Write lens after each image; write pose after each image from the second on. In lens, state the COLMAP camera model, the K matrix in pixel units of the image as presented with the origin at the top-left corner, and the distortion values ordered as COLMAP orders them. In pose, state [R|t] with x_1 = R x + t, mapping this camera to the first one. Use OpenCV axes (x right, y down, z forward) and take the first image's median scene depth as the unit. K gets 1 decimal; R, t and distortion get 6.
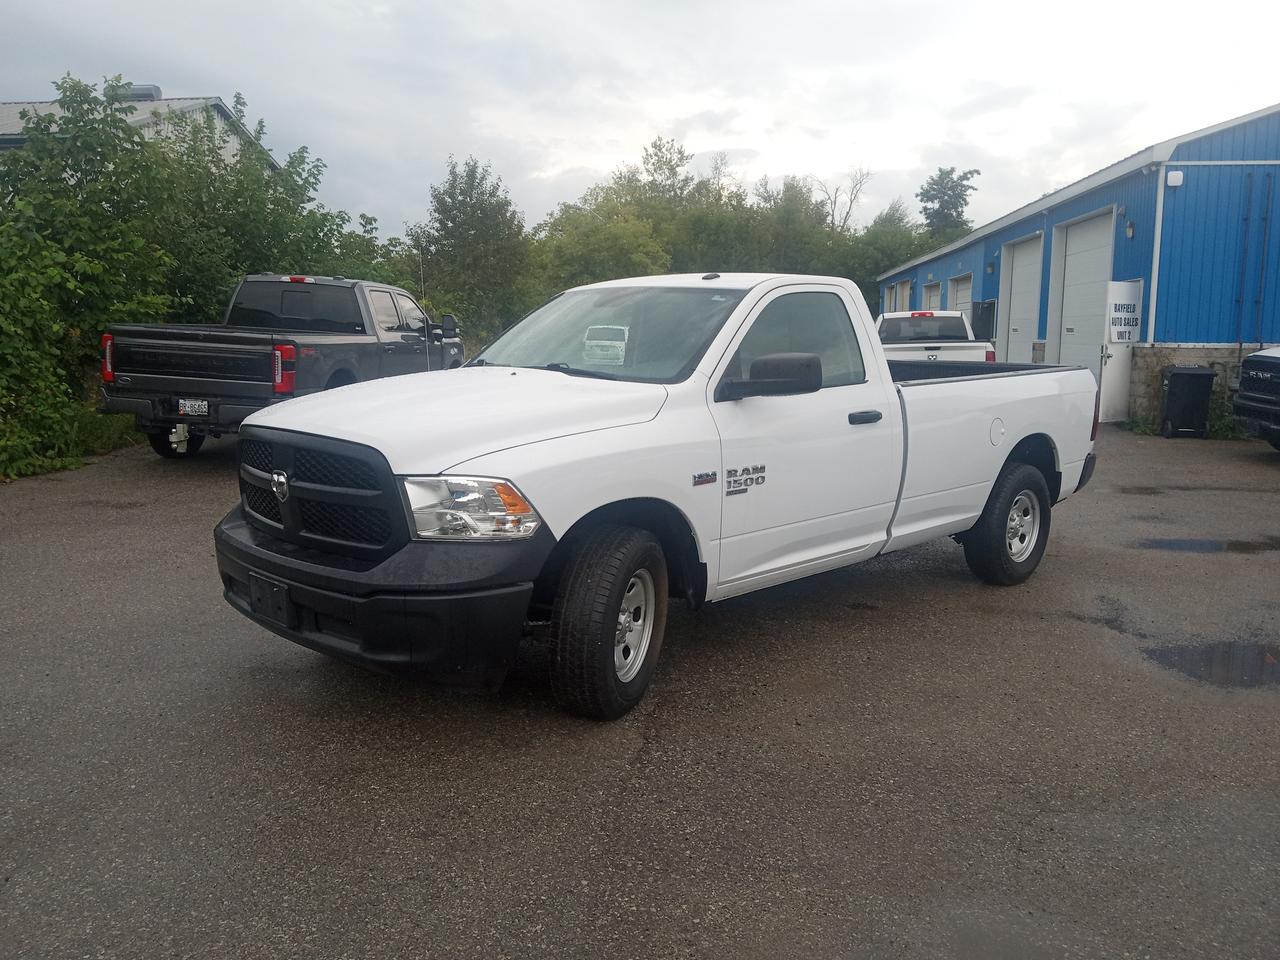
lens RADIAL K [[1039.0, 0, 642.9], [0, 1039.0, 479.6], [0, 0, 1]] dist [0.052538, -0.113986]
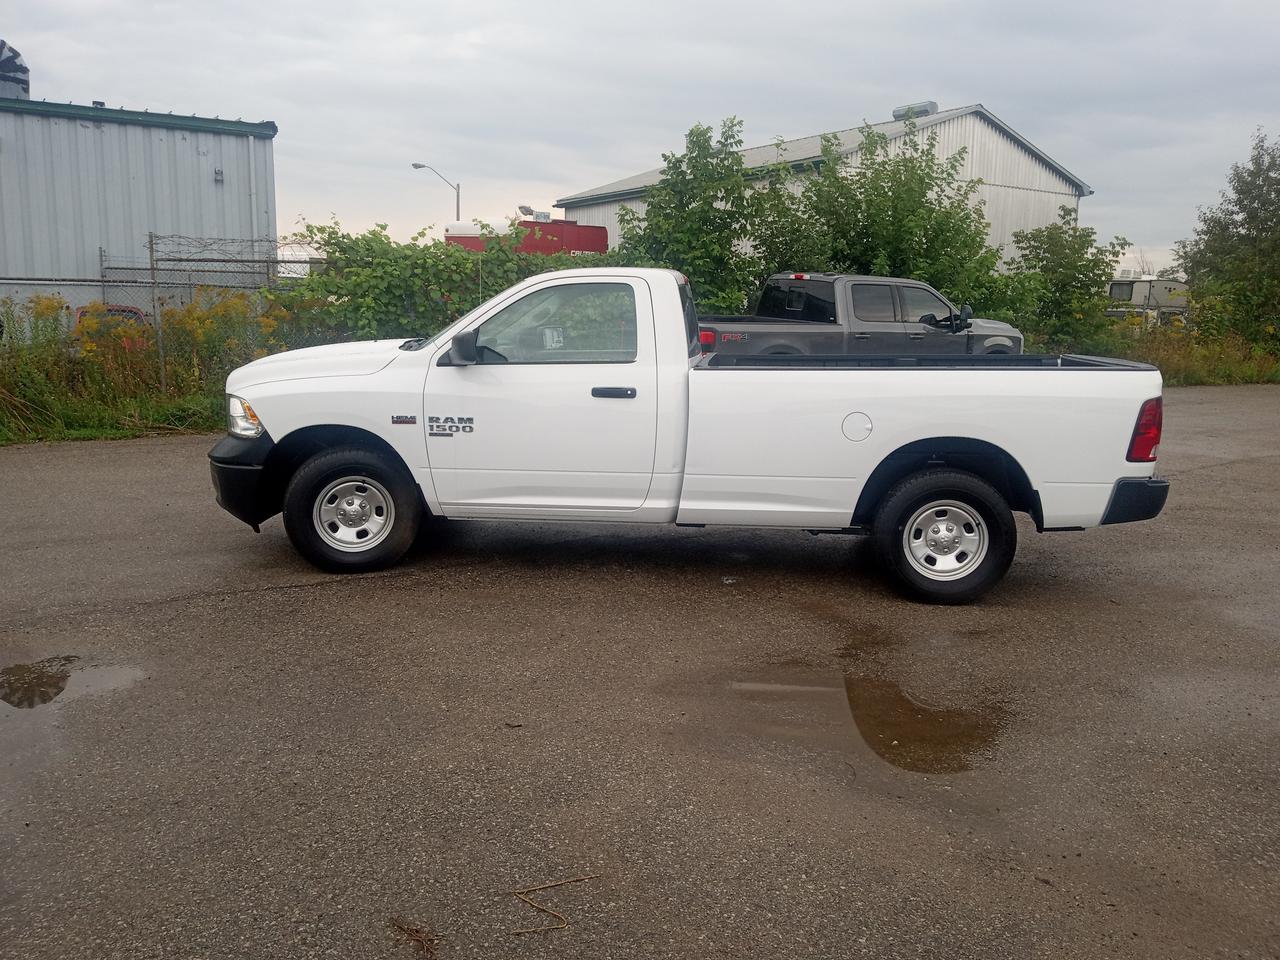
lens RADIAL K [[1039.0, 0, 642.9], [0, 1039.0, 479.6], [0, 0, 1]] dist [0.052538, -0.113986]
pose [[0.639308, 0.124979, -0.758726, 1.259762], [-0.121582, 0.990721, 0.060748, -0.043016], [0.759278, 0.053411, 0.648571, 0.328474]]
